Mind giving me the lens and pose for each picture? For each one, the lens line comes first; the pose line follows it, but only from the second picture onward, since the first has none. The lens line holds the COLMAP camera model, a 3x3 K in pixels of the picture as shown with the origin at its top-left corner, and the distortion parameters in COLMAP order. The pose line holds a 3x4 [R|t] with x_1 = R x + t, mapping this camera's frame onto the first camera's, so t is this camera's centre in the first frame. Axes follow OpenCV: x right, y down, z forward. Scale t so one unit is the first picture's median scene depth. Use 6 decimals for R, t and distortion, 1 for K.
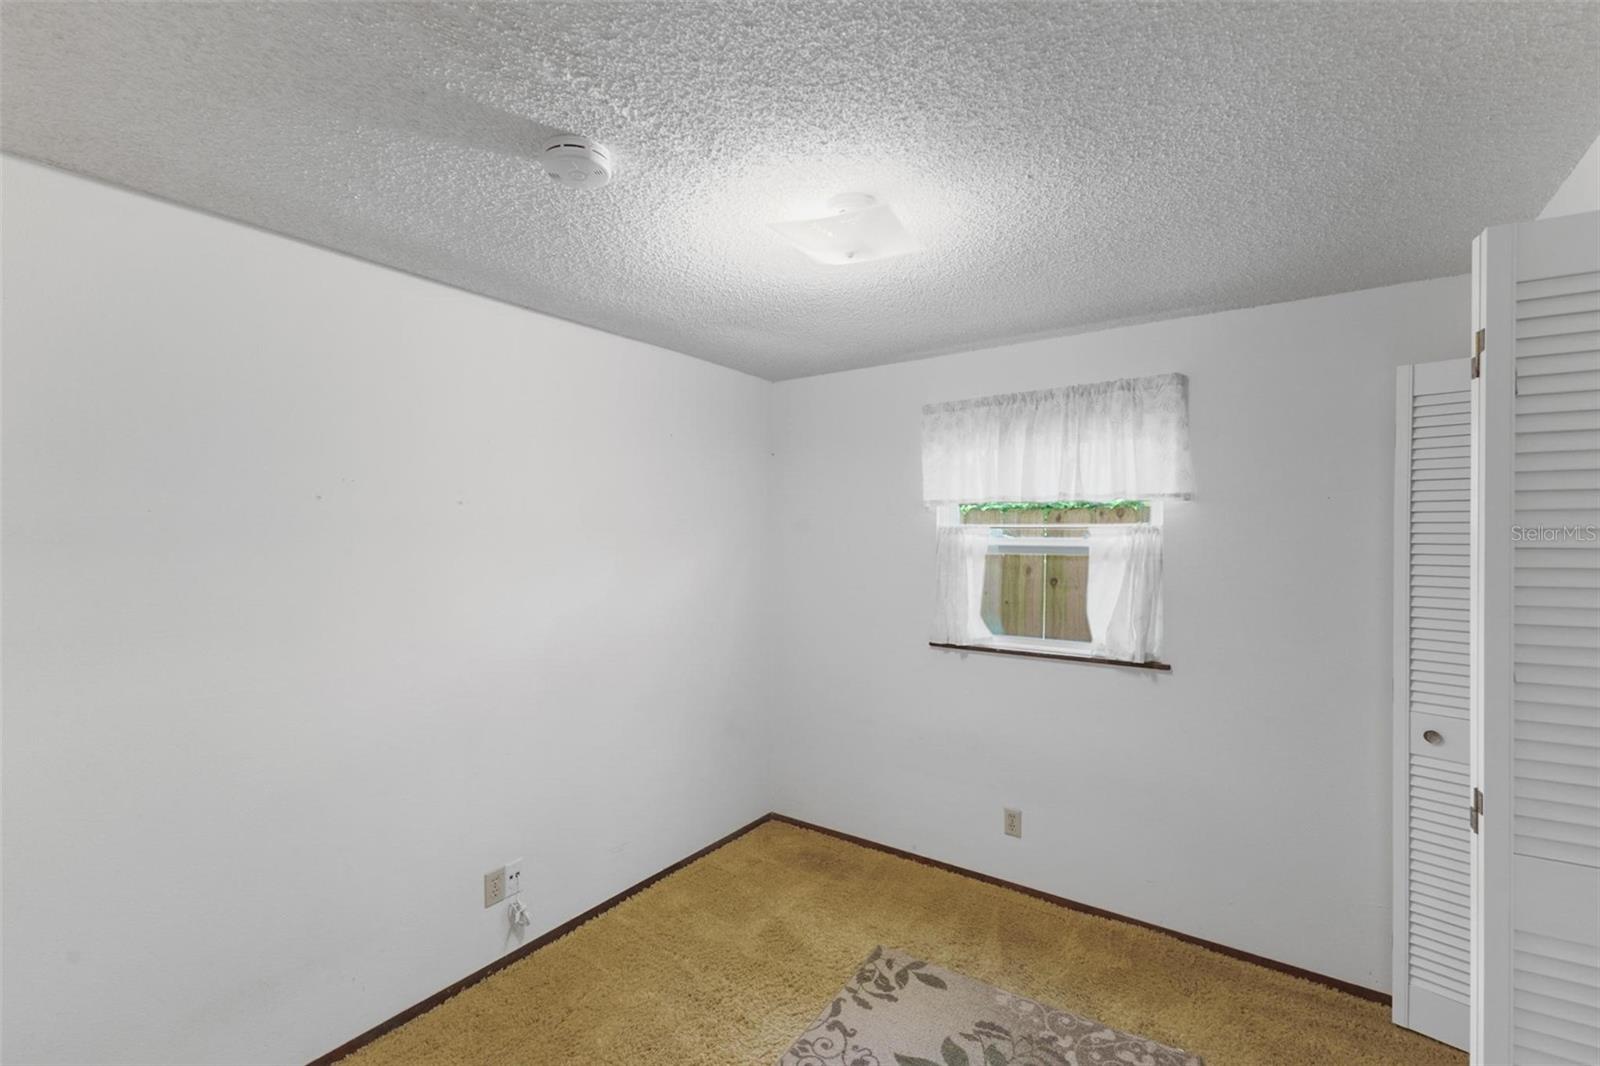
lens RADIAL K [[691.2, 0, 800.0], [0, 691.2, 533.0], [0, 0, 1]] dist [0.002156, 0.000019]
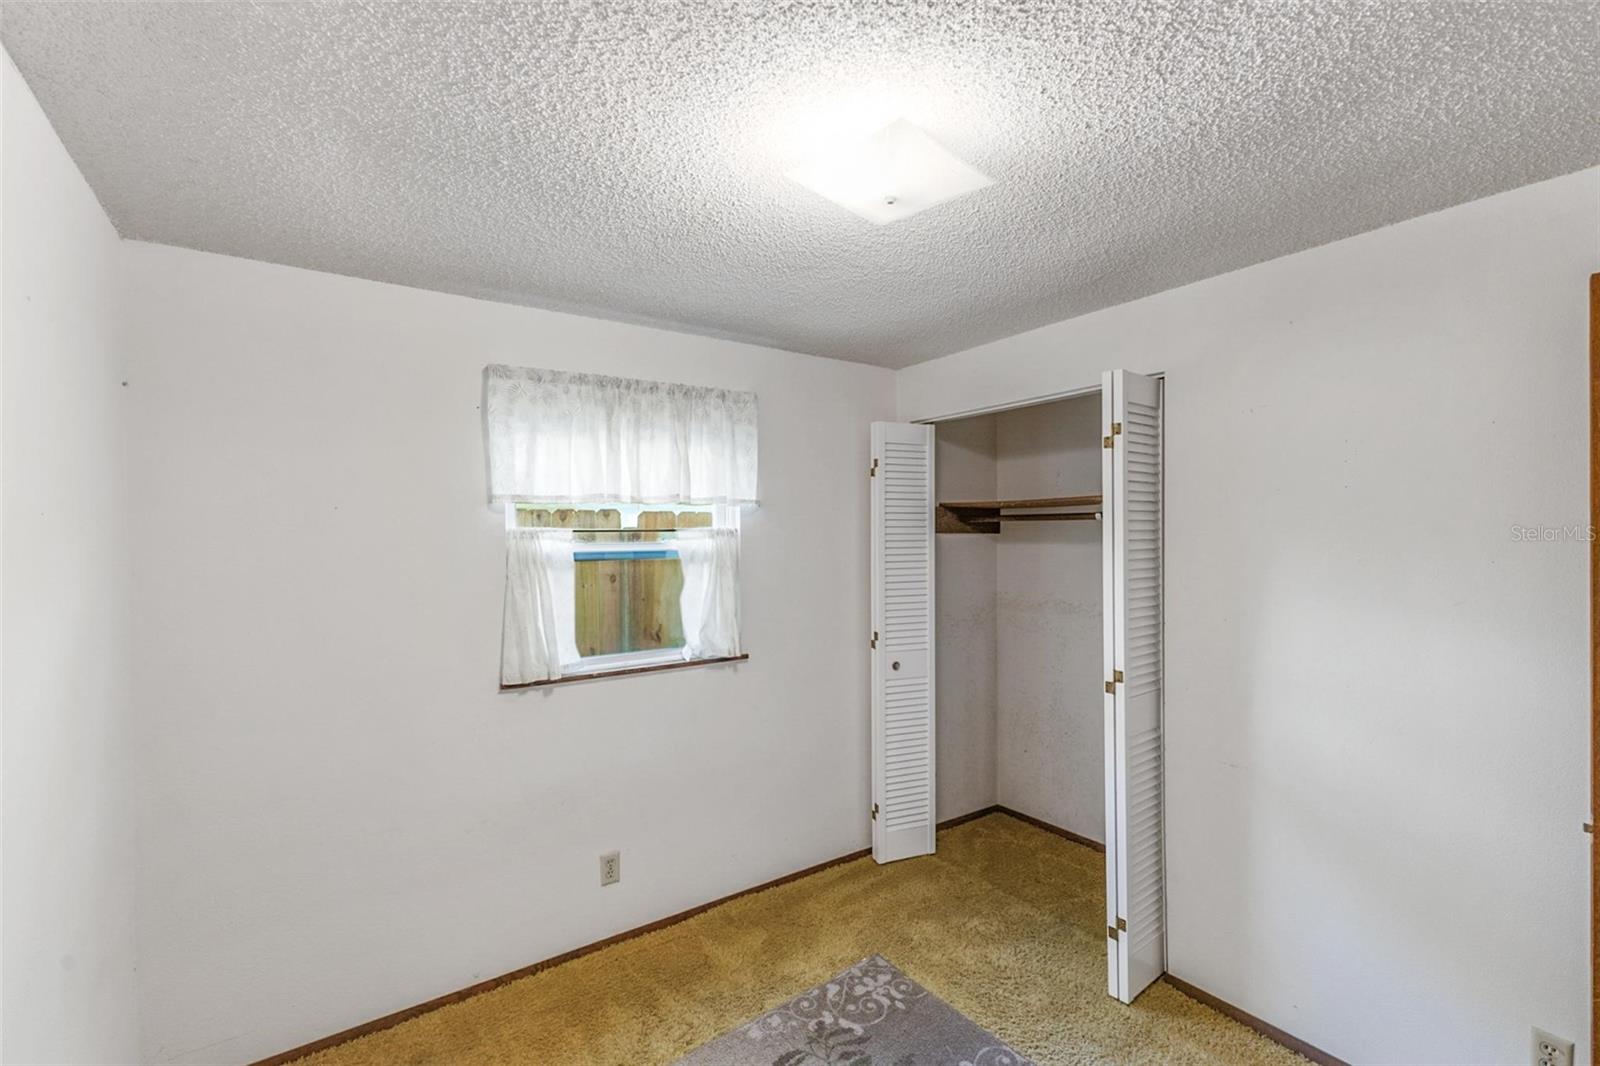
lens RADIAL K [[714.1, 0, 808.7], [0, 714.1, 530.3], [0, 0, 1]] dist [0.001032, 0.000193]
pose [[0.321551, -0.013267, 0.946799, -0.488161], [-0.000814, 0.999898, 0.014288, -0.023194], [-0.946892, -0.005365, 0.321507, 0.502697]]
